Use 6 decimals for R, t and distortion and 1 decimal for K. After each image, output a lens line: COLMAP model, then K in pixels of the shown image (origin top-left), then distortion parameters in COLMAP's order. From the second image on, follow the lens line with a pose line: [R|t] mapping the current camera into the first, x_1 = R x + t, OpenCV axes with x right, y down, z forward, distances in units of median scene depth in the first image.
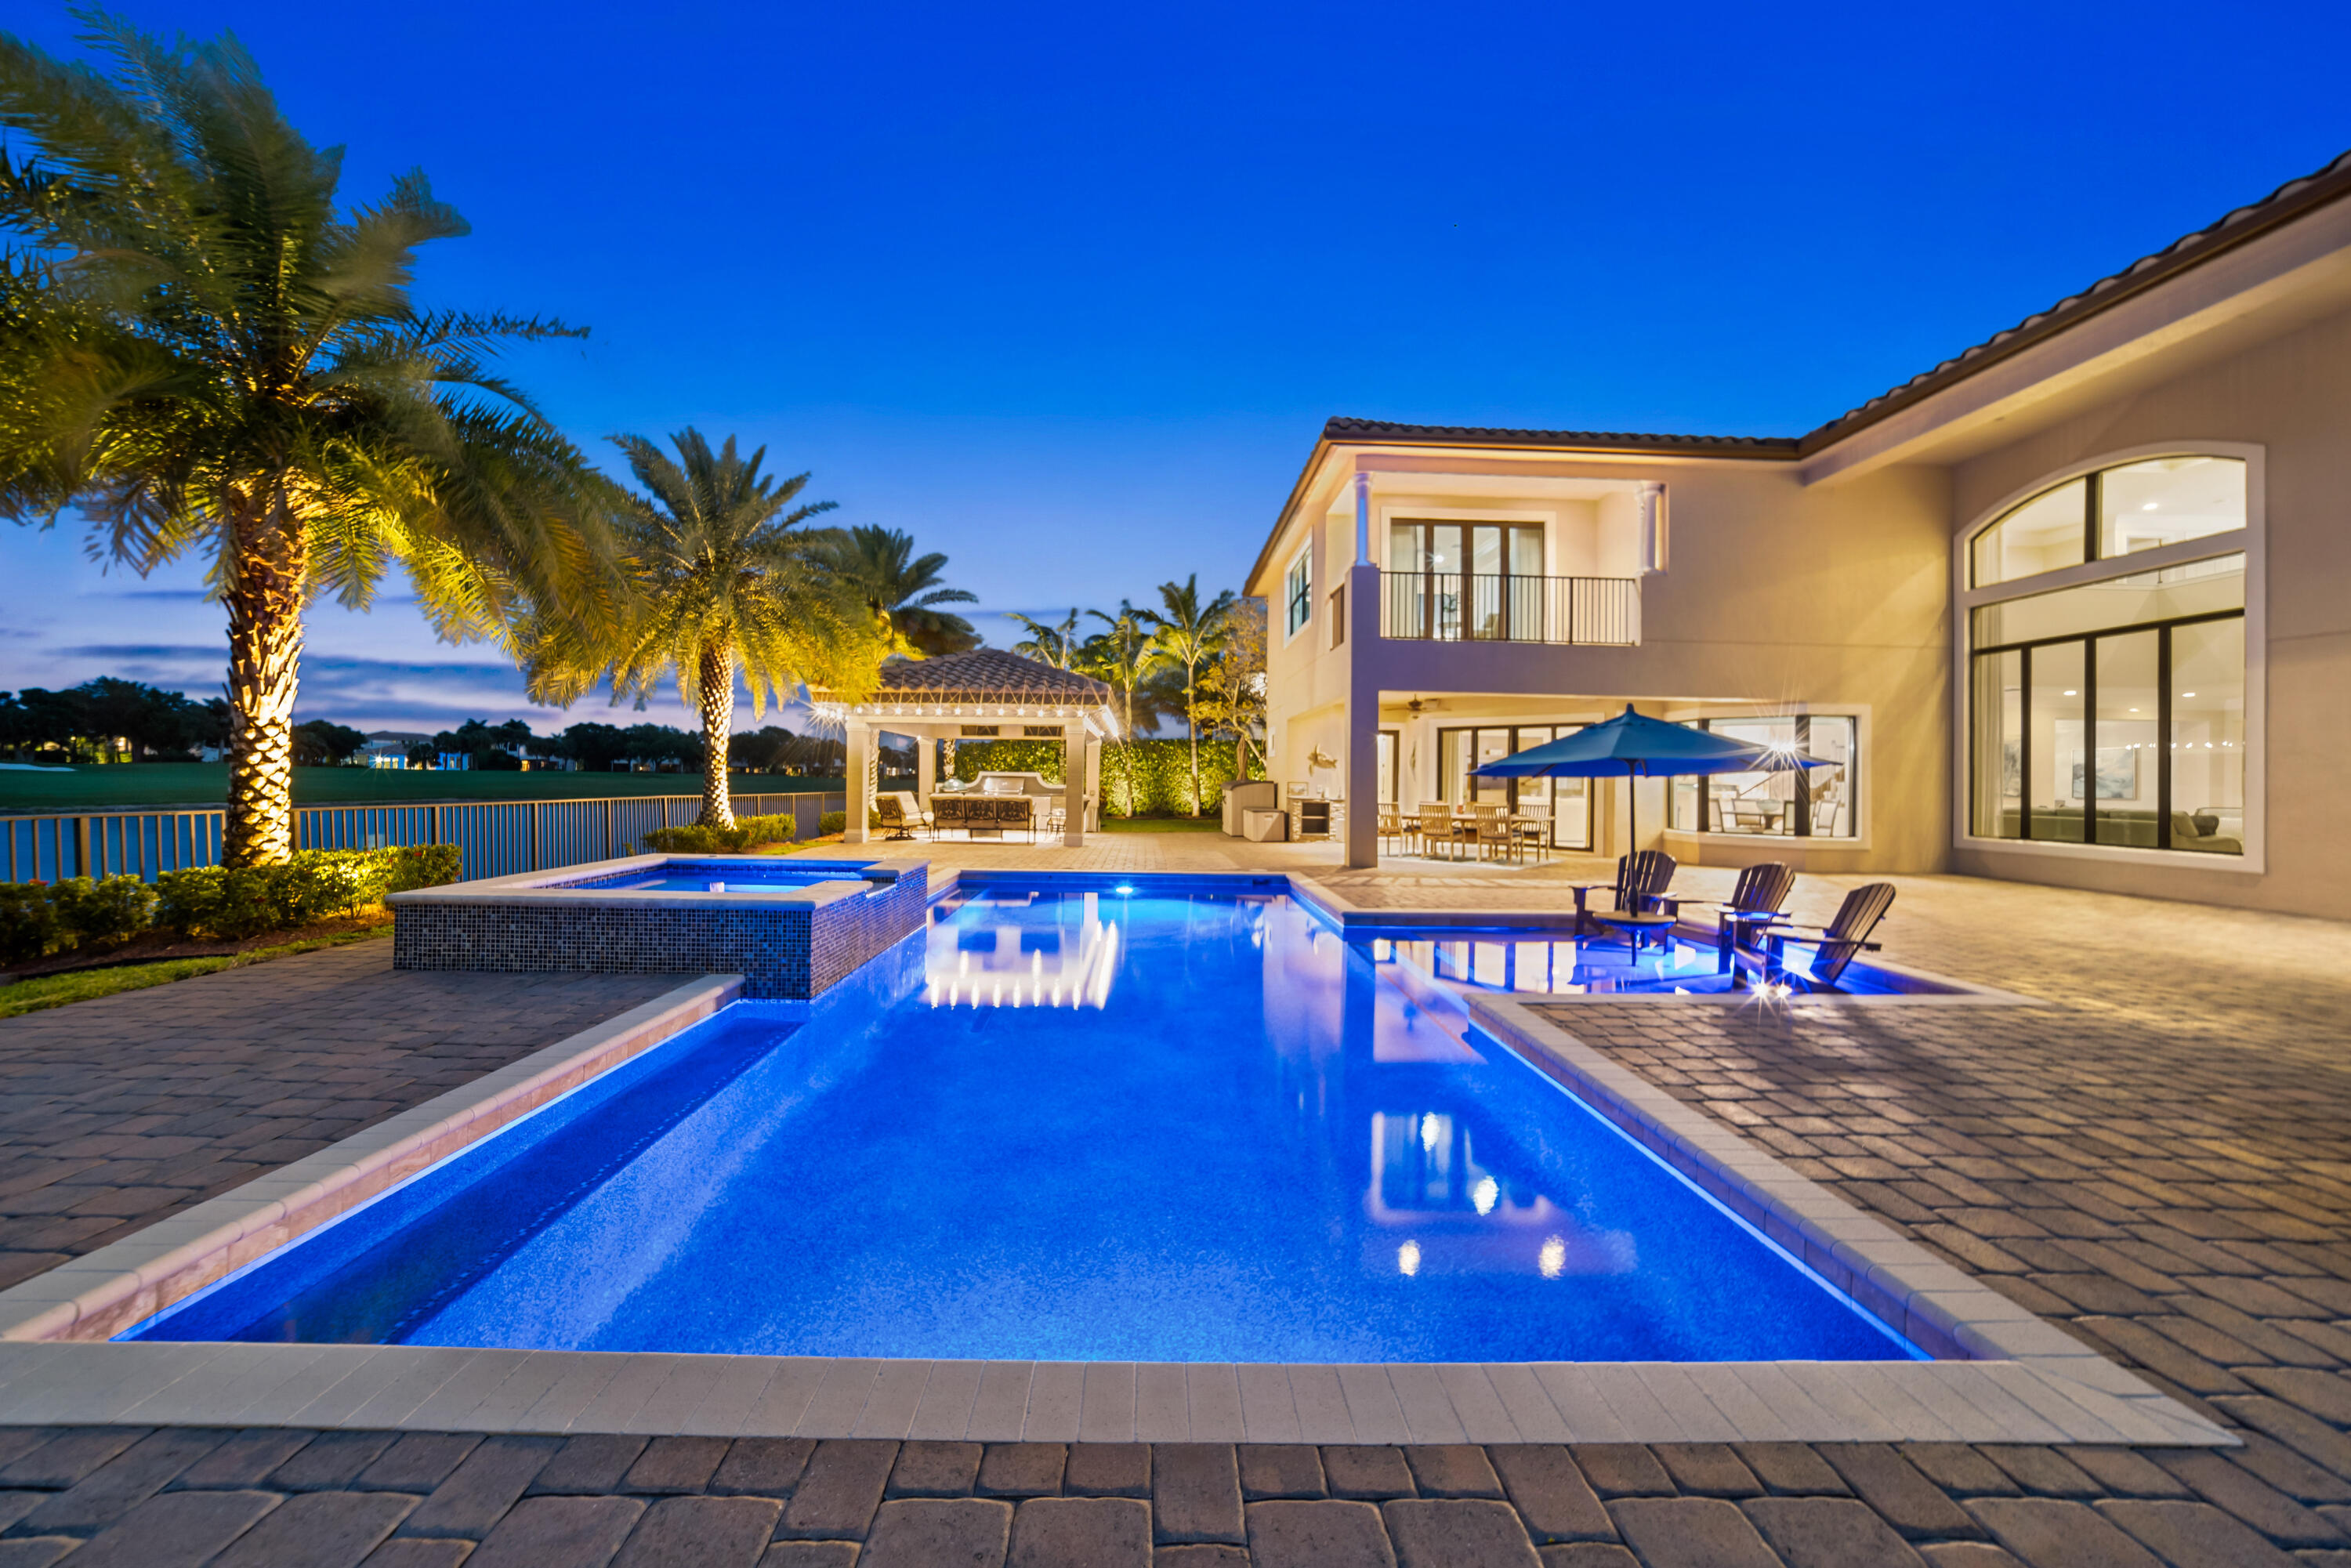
lens RADIAL K [[766.8, 0, 1175.5], [0, 766.8, 784.0], [0, 0, 1]] dist [-0.000472, -0.000076]
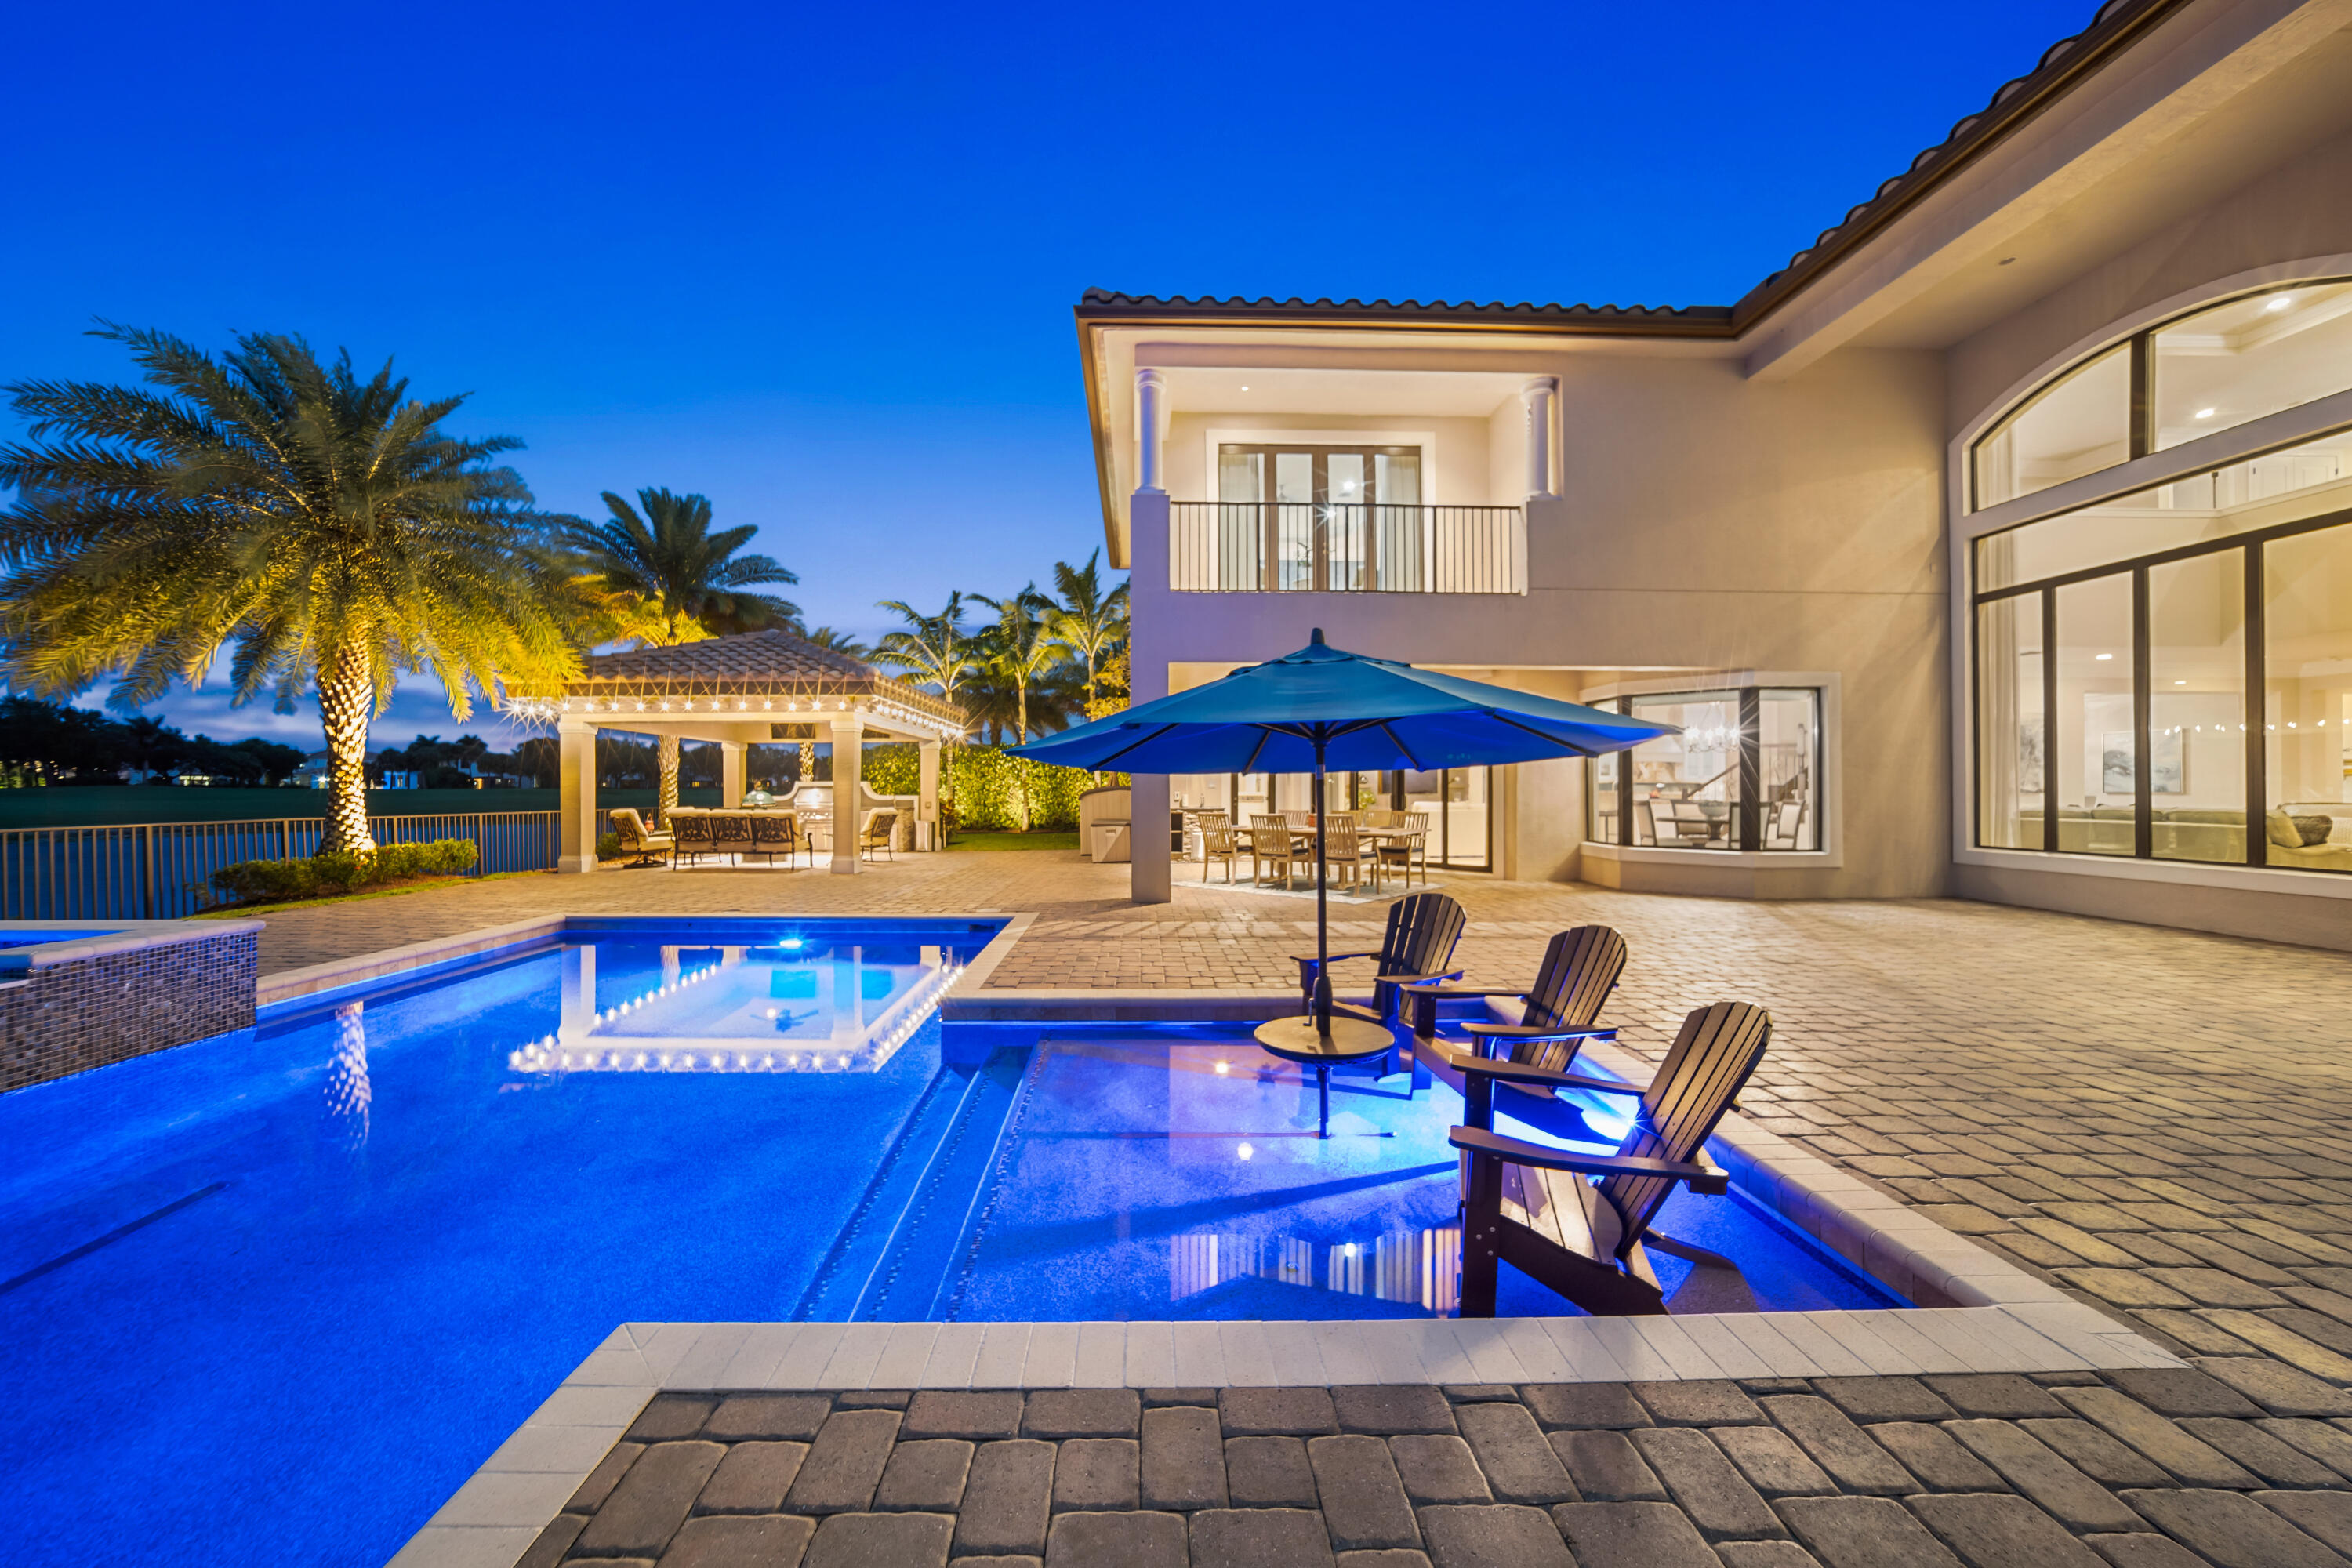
lens RADIAL K [[788.8, 0, 1157.4], [0, 788.8, 794.2], [0, 0, 1]] dist [-0.006873, 0.000177]
pose [[0.999855, -0.015431, -0.007256, 0.229346], [0.015452, 0.999877, 0.002742, 0.002438], [0.007213, -0.002854, 0.999970, 0.216149]]
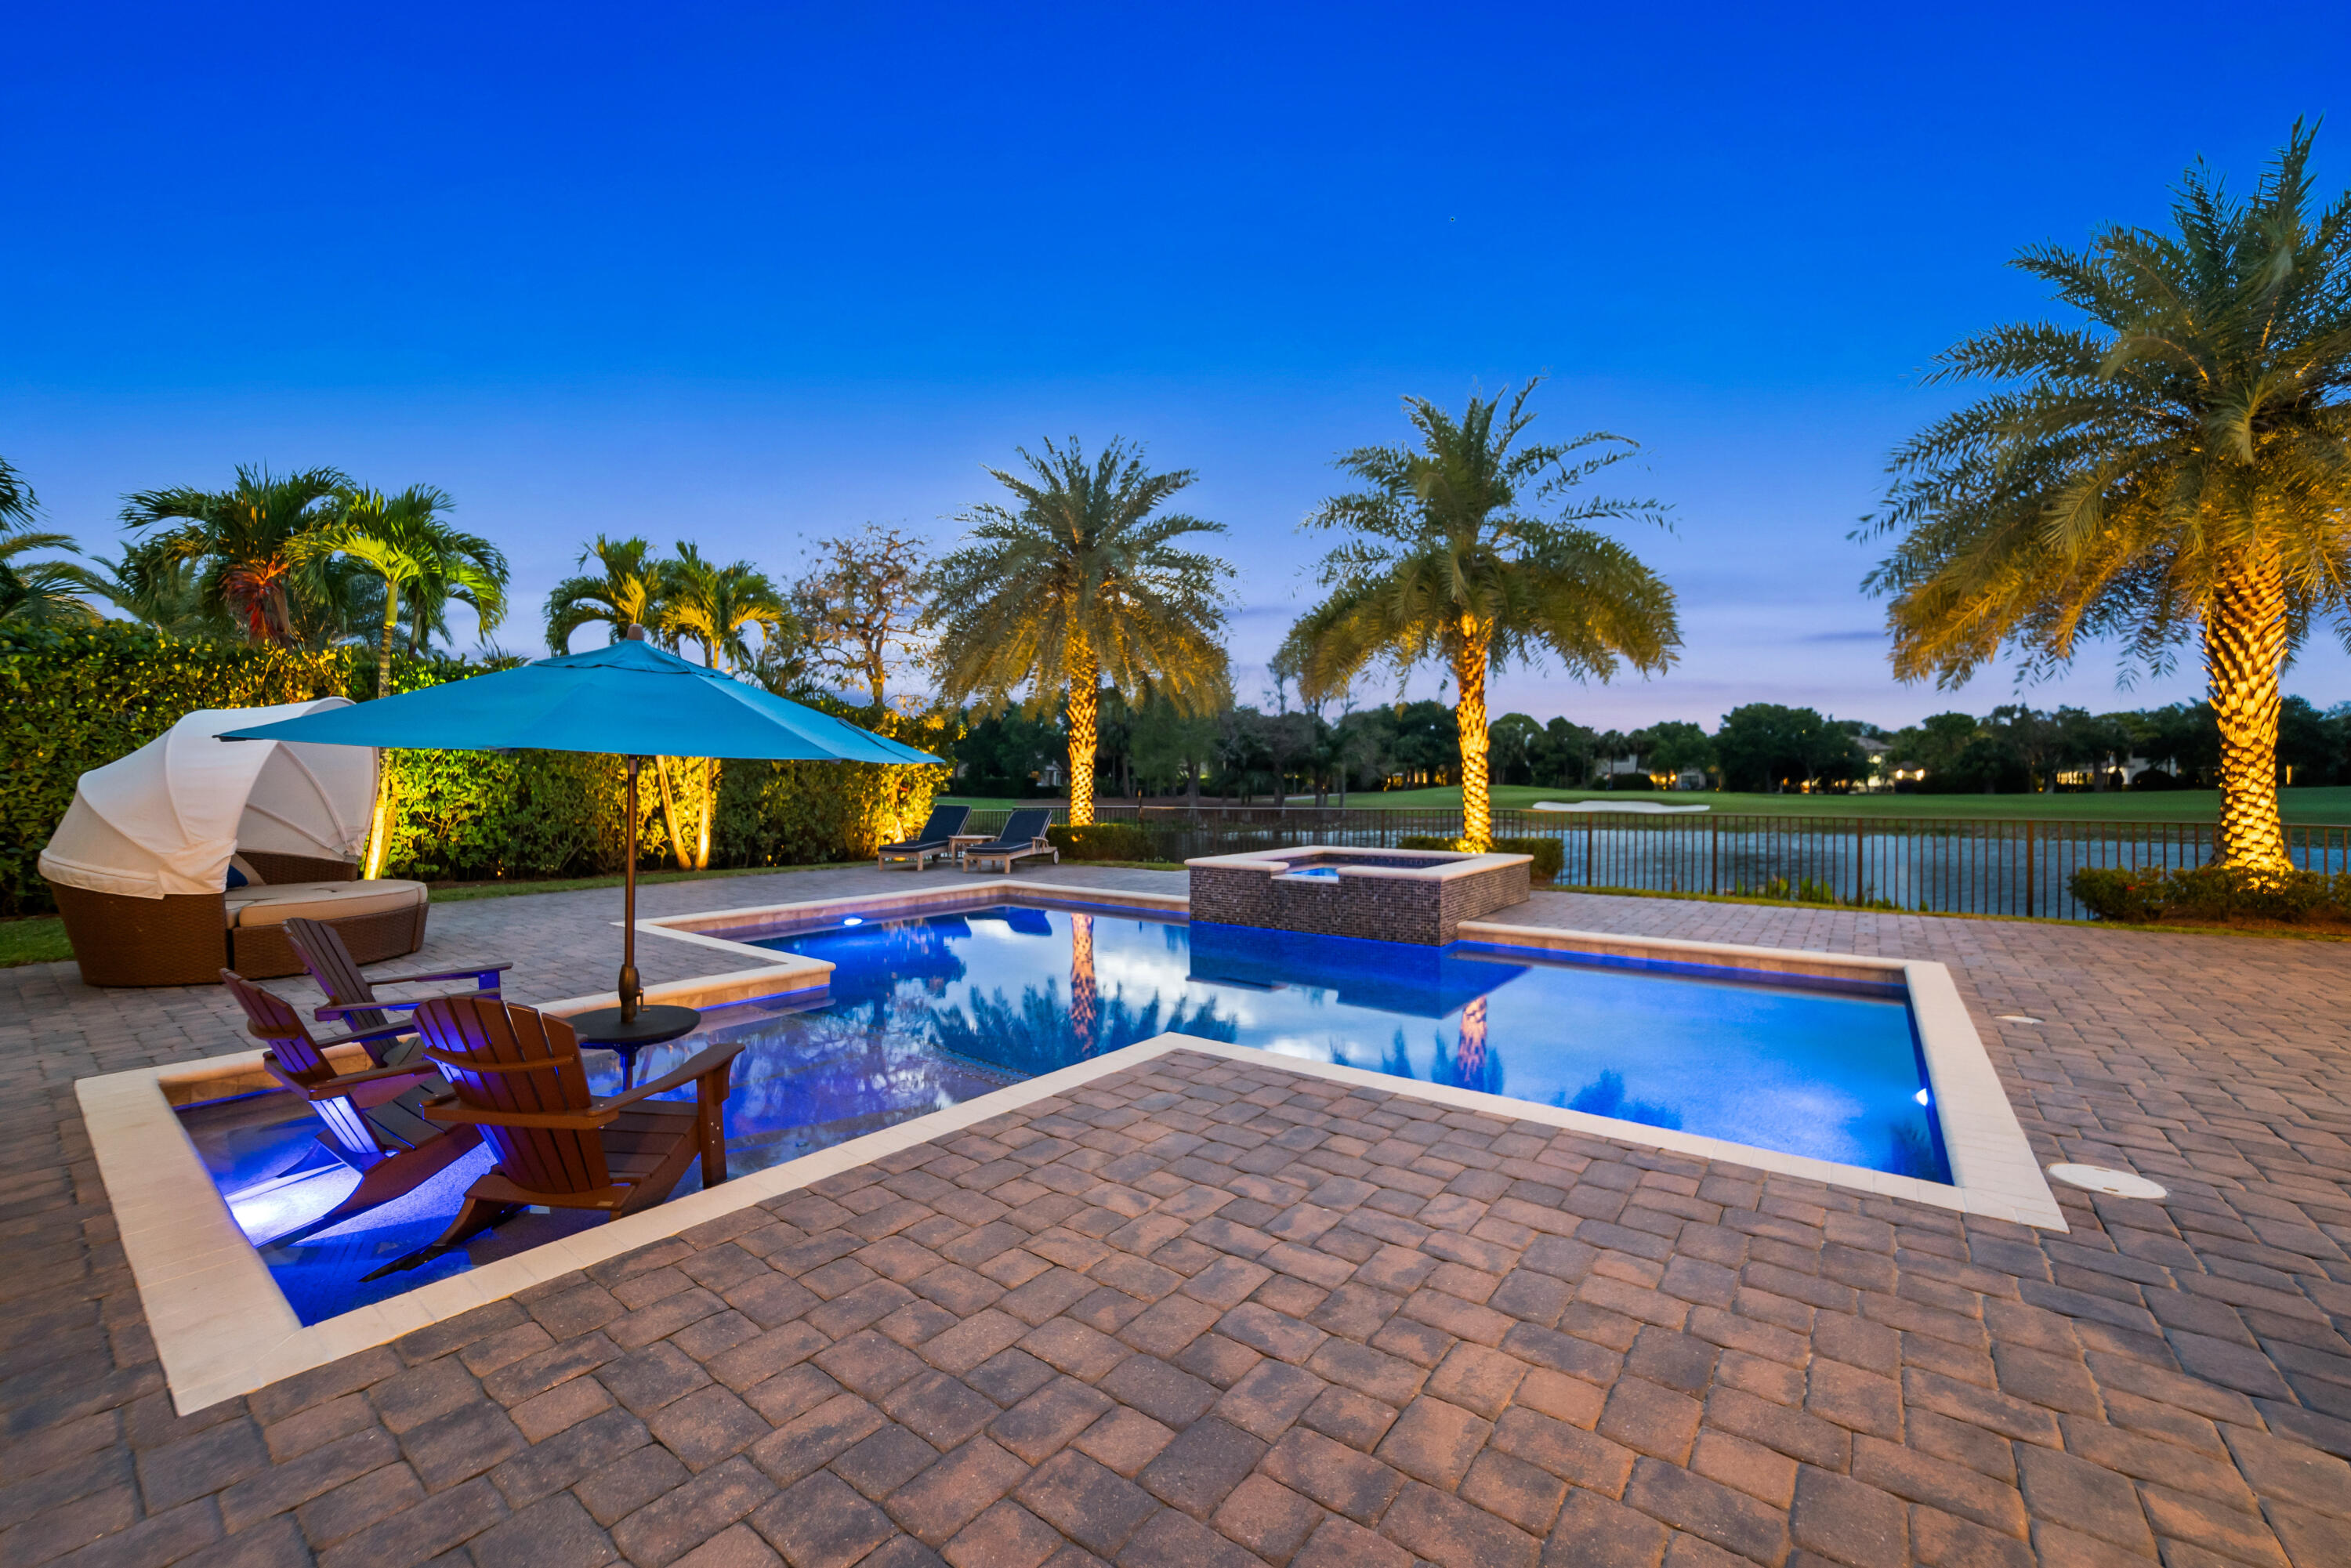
lens RADIAL K [[923.2, 0, 1155.3], [0, 923.2, 783.2], [0, 0, 1]] dist [-0.033796, 0.012526]
pose [[-0.632830, -0.014585, -0.774153, 0.401046], [-0.012585, 0.999884, -0.008550, 0.002408], [0.774188, 0.004332, -0.632941, 0.814334]]
